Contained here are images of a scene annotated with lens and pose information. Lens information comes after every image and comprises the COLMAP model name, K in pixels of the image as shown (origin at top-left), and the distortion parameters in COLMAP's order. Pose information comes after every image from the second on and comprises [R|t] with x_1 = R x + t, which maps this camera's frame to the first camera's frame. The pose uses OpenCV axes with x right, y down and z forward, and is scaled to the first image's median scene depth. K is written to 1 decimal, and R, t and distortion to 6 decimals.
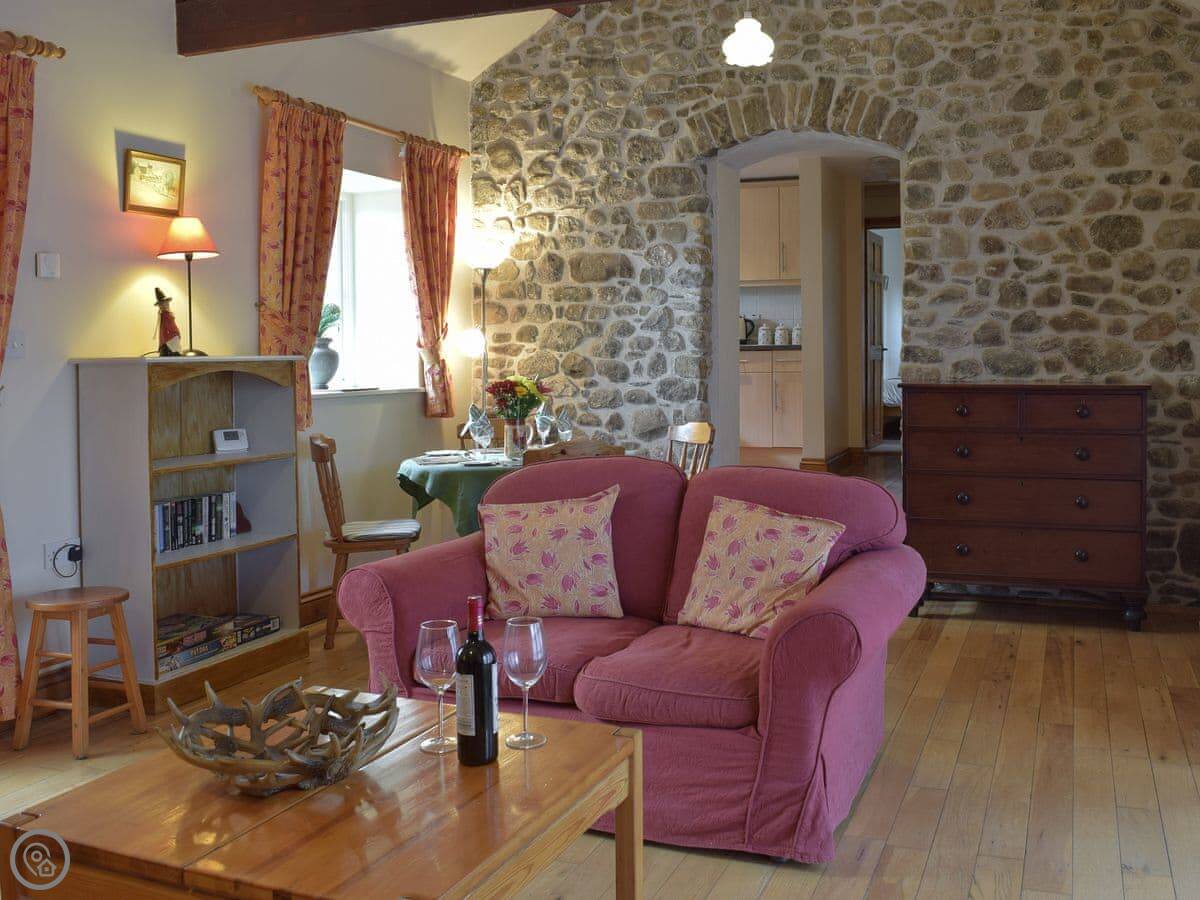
lens RADIAL K [[1096.2, 0, 600.0], [0, 1096.2, 450.0], [0, 0, 1]] dist [-0.091922, -0.004325]
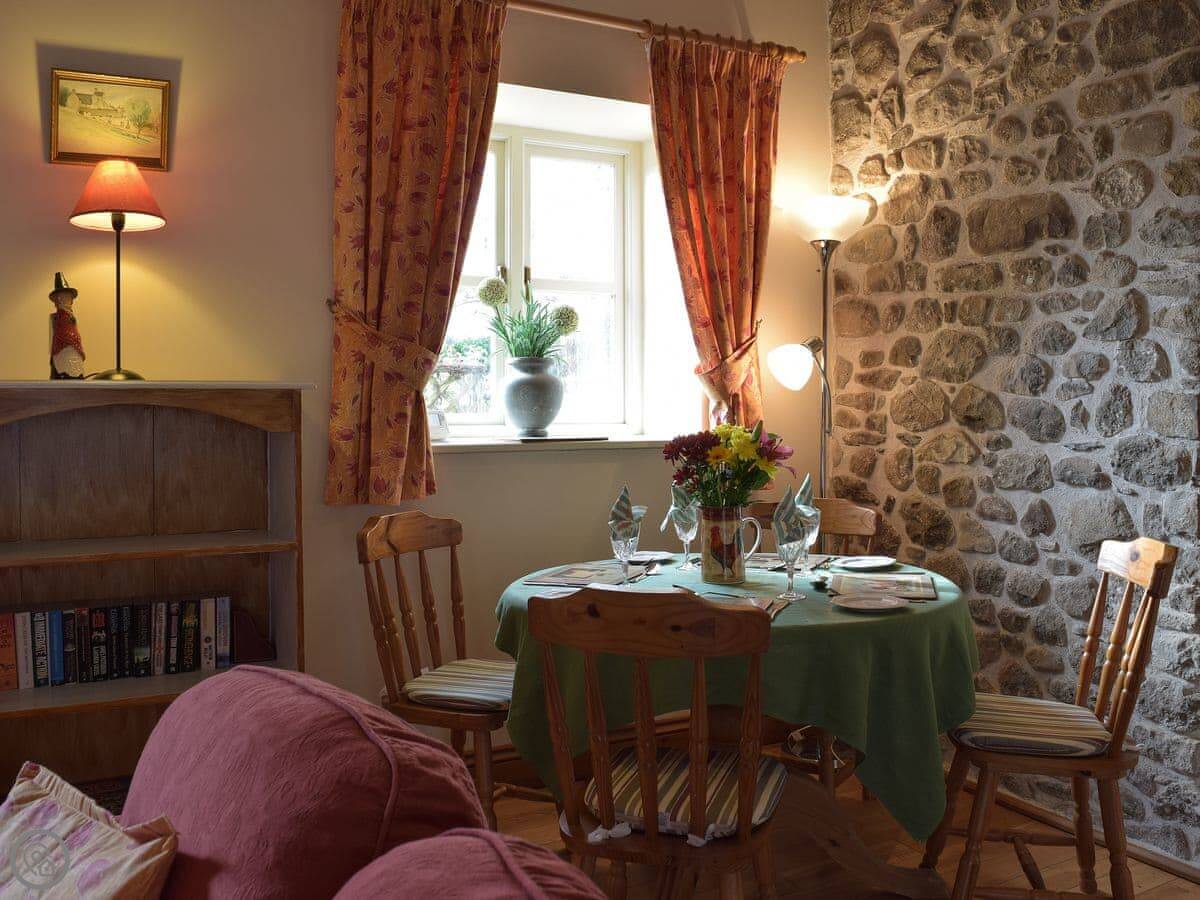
lens RADIAL K [[1095.2, 0, 558.8], [0, 1095.2, 434.0], [0, 0, 1]] dist [-0.096691, 0.022311]
pose [[0.788185, 0.031052, -0.614654, 0.148036], [-0.061178, 0.997733, -0.028046, -0.037541], [0.612390, 0.059708, 0.788298, 0.463537]]
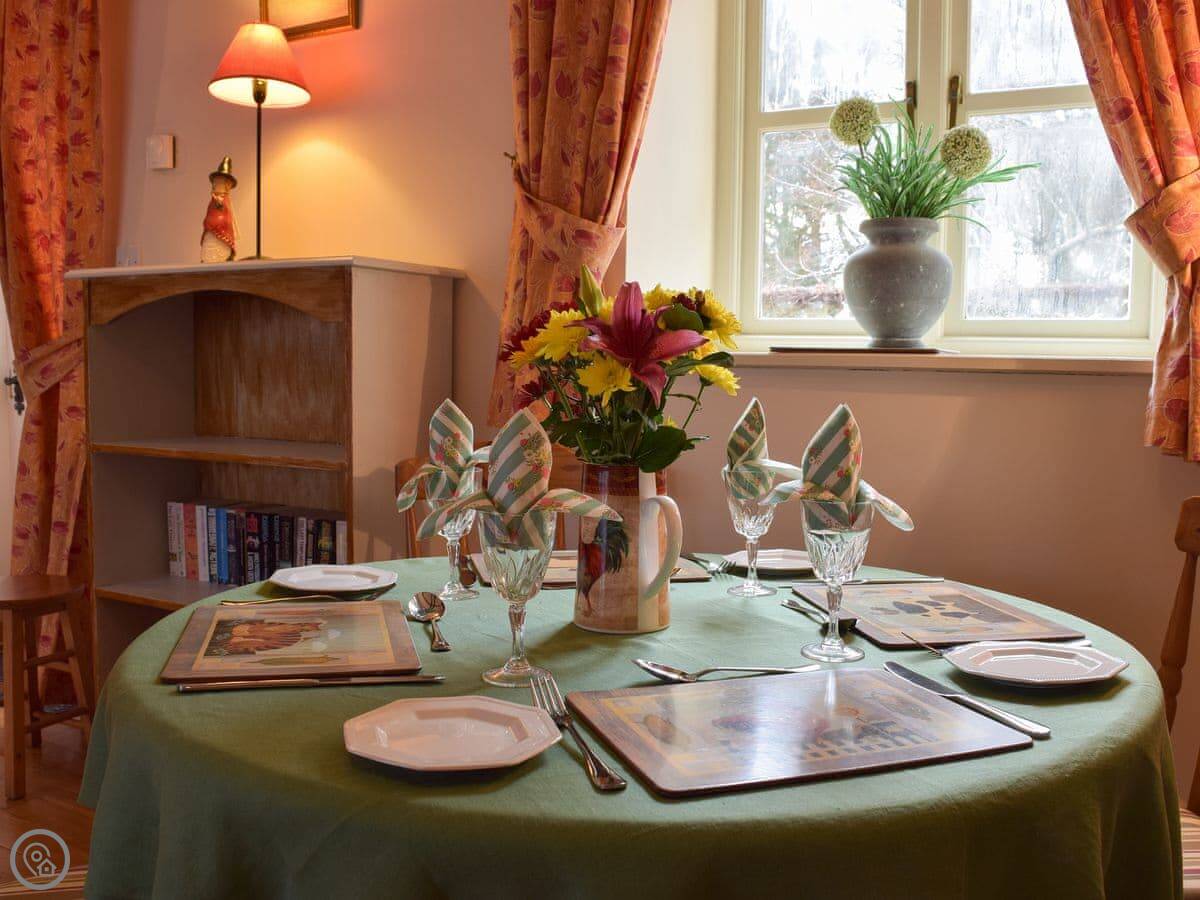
lens RADIAL K [[1096.2, 0, 600.0], [0, 1096.2, 450.0], [0, 0, 1]] dist [-0.091922, -0.004325]
pose [[-0.077126, 0.096241, -0.992365, 0.135681], [-0.095367, 0.990054, 0.103429, -0.047501], [0.992450, 0.102616, -0.067181, 0.862686]]
